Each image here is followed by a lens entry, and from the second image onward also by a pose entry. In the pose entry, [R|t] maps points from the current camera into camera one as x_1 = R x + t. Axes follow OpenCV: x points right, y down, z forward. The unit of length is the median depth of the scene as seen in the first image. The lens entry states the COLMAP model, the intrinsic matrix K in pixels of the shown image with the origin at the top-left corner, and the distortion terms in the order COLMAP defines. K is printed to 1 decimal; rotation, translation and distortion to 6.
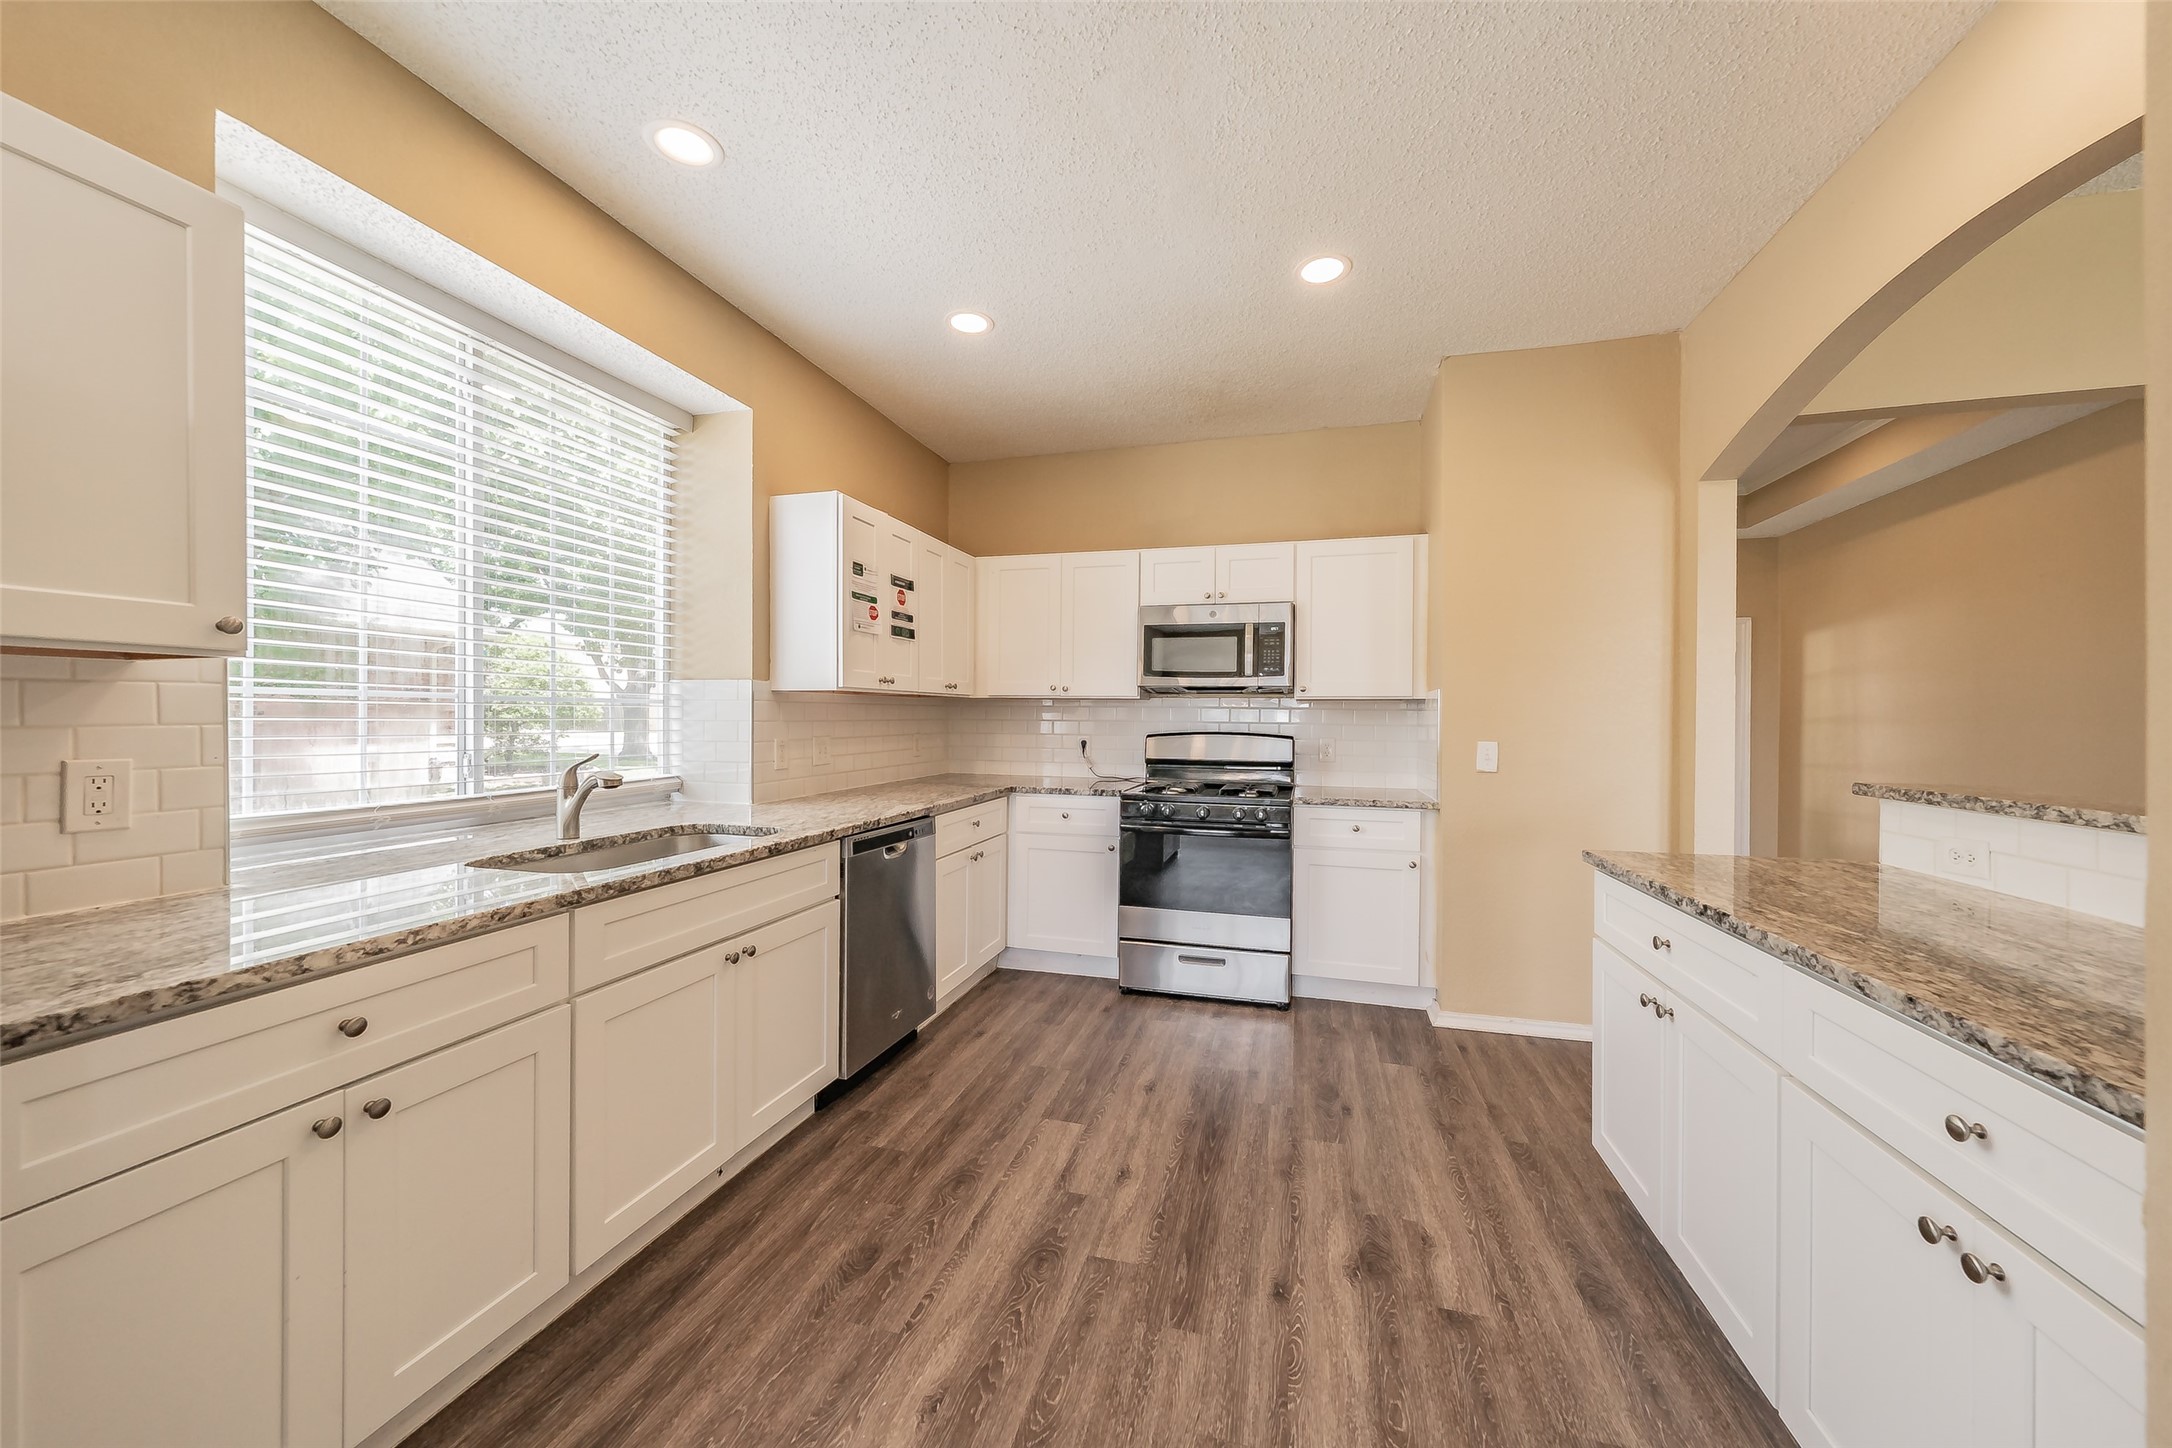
lens RADIAL K [[765.5, 0, 1095.9], [0, 765.5, 725.2], [0, 0, 1]] dist [-0.000954, -0.000100]
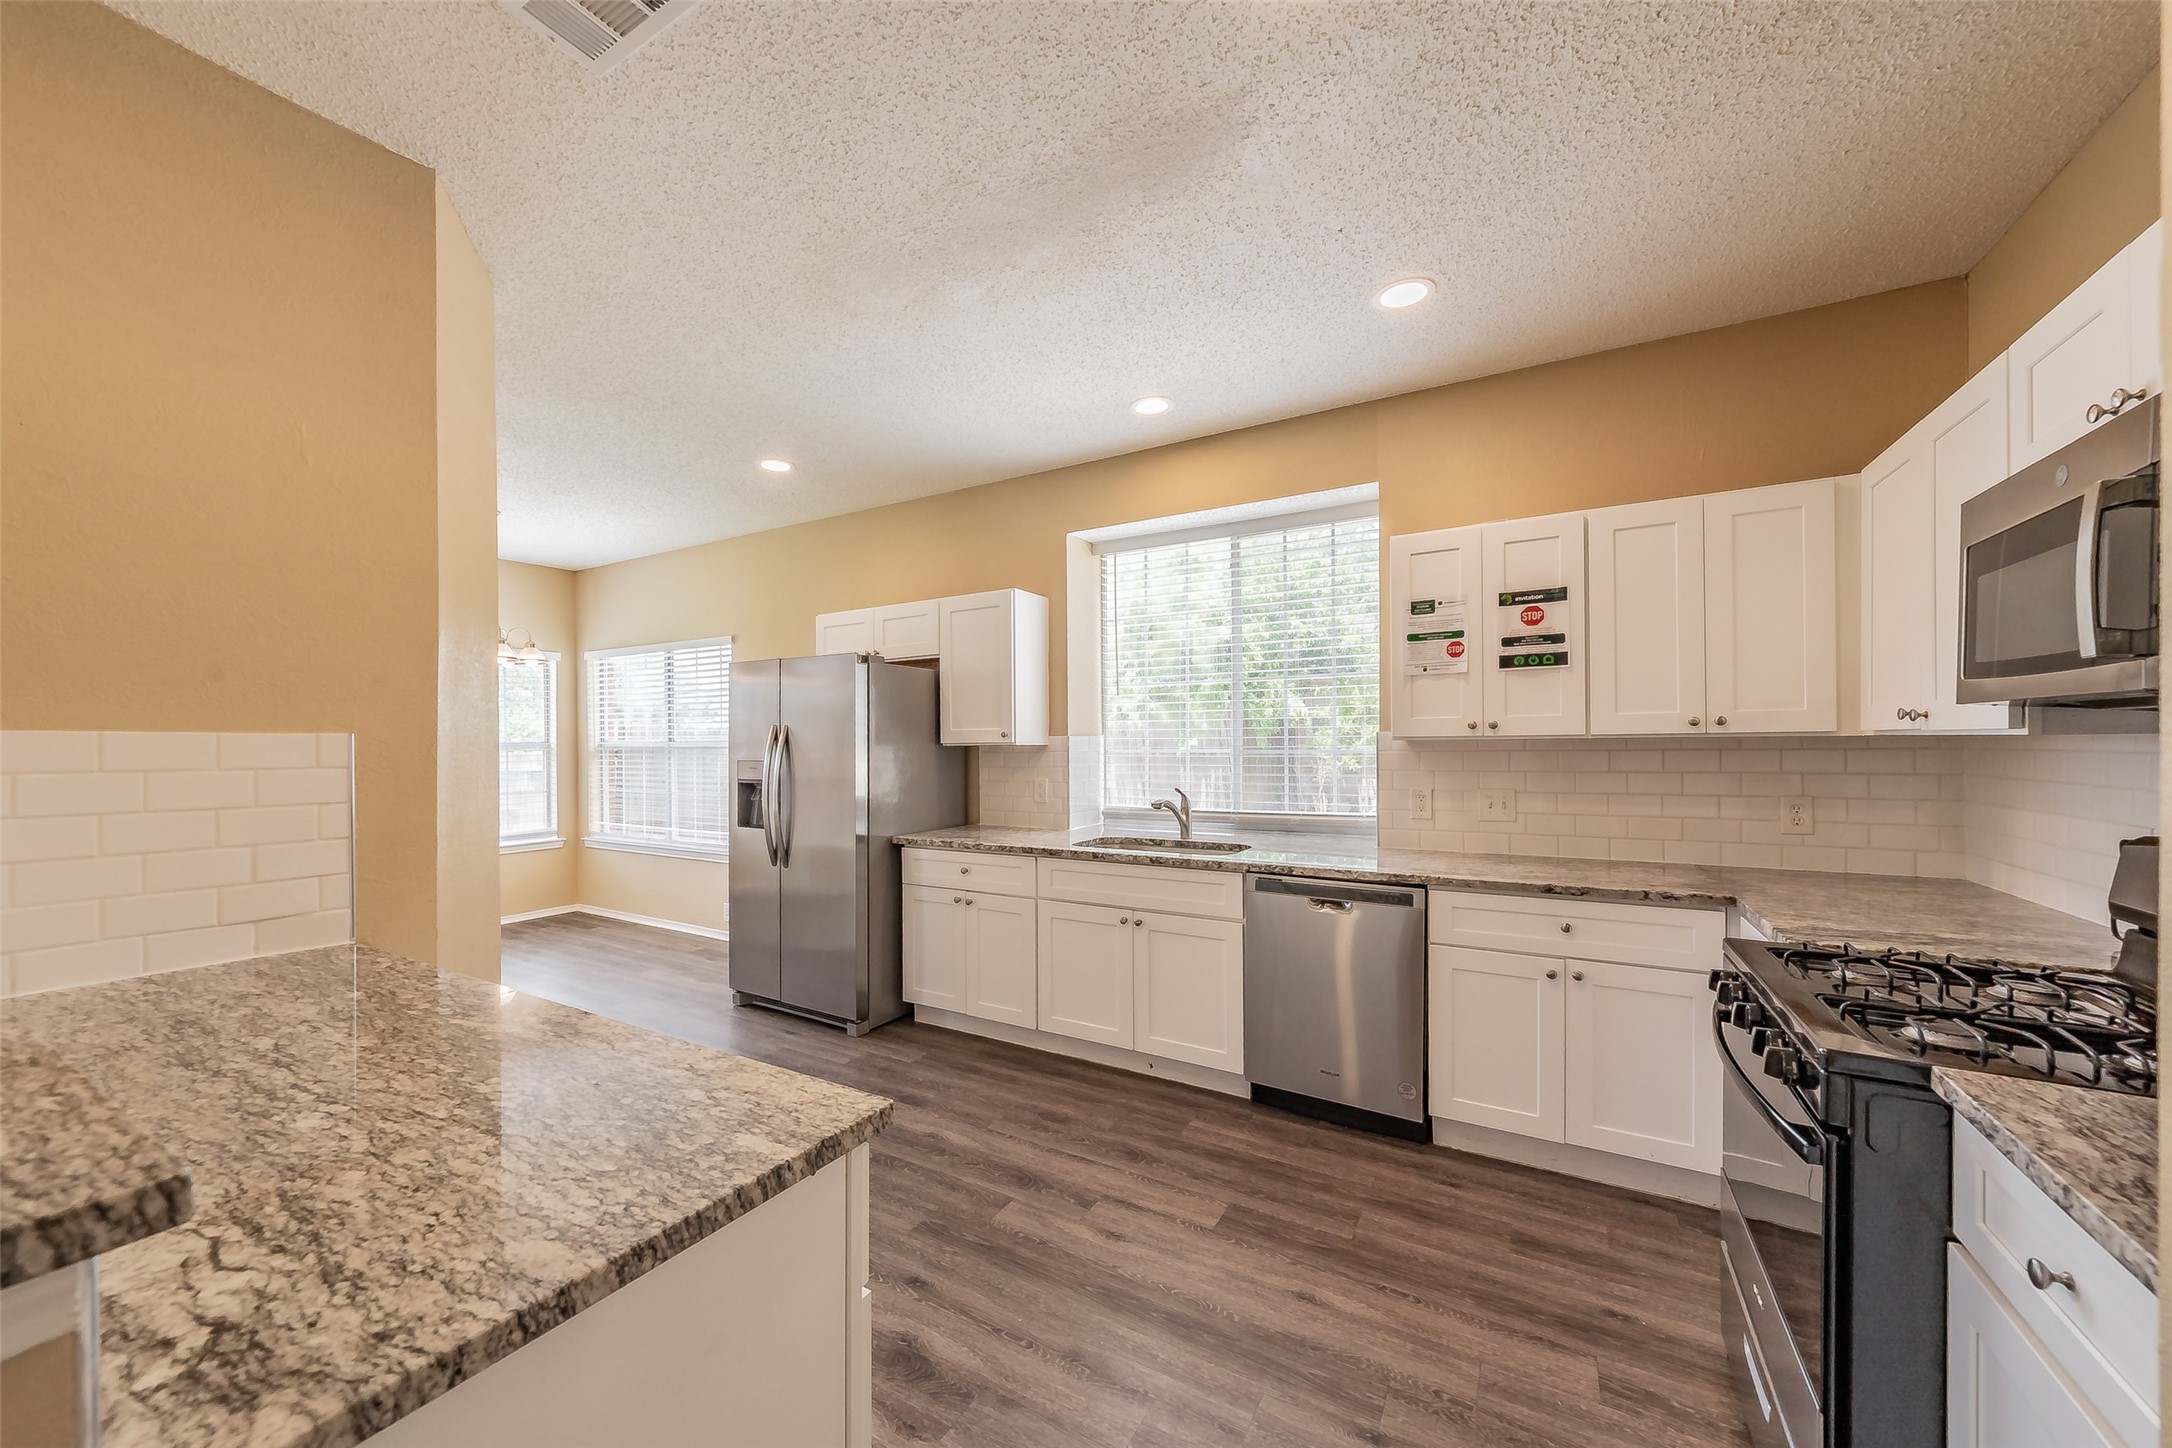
lens RADIAL K [[804.4, 0, 1052.6], [0, 804.4, 745.7], [0, 0, 1]] dist [0.000600, -0.000024]
pose [[-0.280764, -0.001769, -0.959775, 0.906585], [-0.005350, 0.999986, -0.000278, -0.042913], [0.959762, 0.005057, -0.280770, 1.033265]]
